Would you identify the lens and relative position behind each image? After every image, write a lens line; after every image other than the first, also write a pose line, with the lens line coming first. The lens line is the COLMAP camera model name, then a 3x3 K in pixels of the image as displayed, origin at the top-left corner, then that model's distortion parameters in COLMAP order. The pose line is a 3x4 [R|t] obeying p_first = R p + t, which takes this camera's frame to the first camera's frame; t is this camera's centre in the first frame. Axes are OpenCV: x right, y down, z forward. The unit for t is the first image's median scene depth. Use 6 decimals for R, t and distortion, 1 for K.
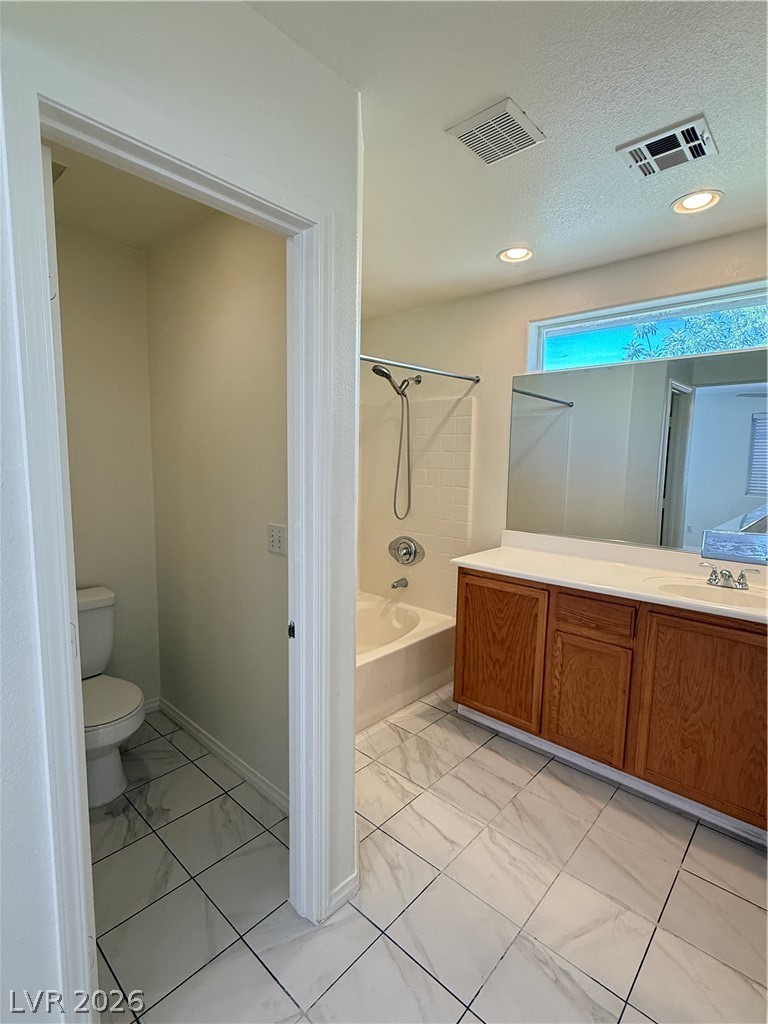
lens RADIAL K [[496.2, 0, 384.0], [0, 496.2, 512.0], [0, 0, 1]] dist [0.000570, -0.001237]
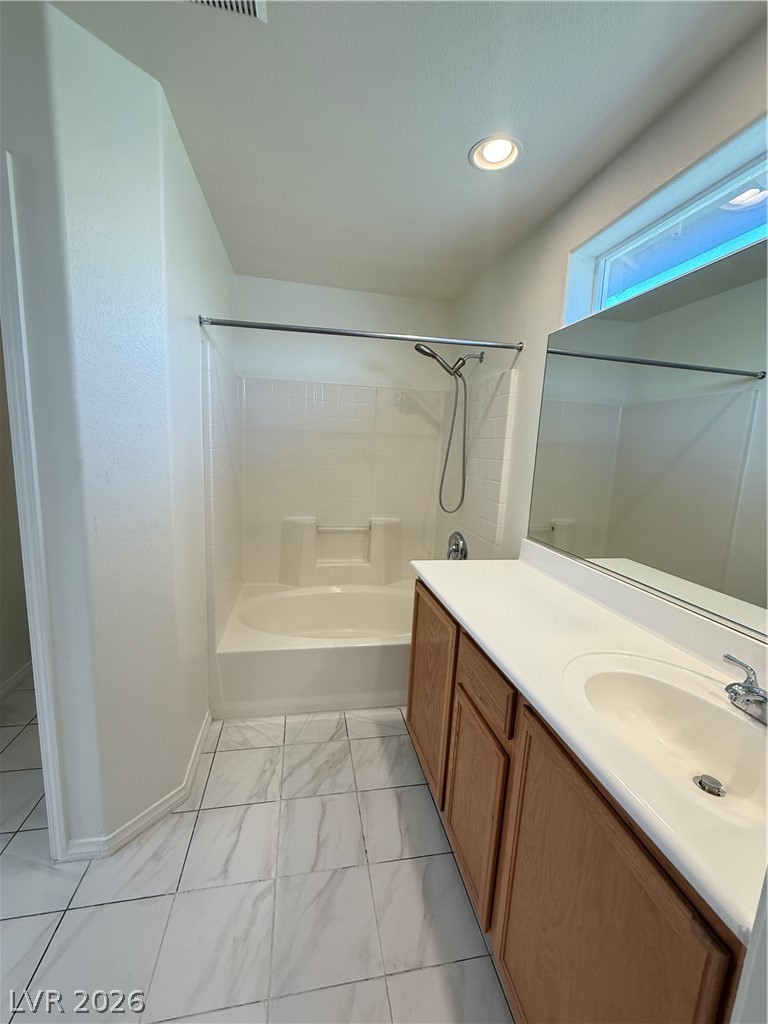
lens RADIAL K [[412.9, 0, 368.1], [0, 412.9, 511.5], [0, 0, 1]] dist [-0.002860, -0.000367]
pose [[0.802746, 0.113675, -0.585387, 0.460288], [-0.100218, 0.993418, 0.055480, -0.018671], [0.587840, 0.014130, 0.808854, 0.367758]]
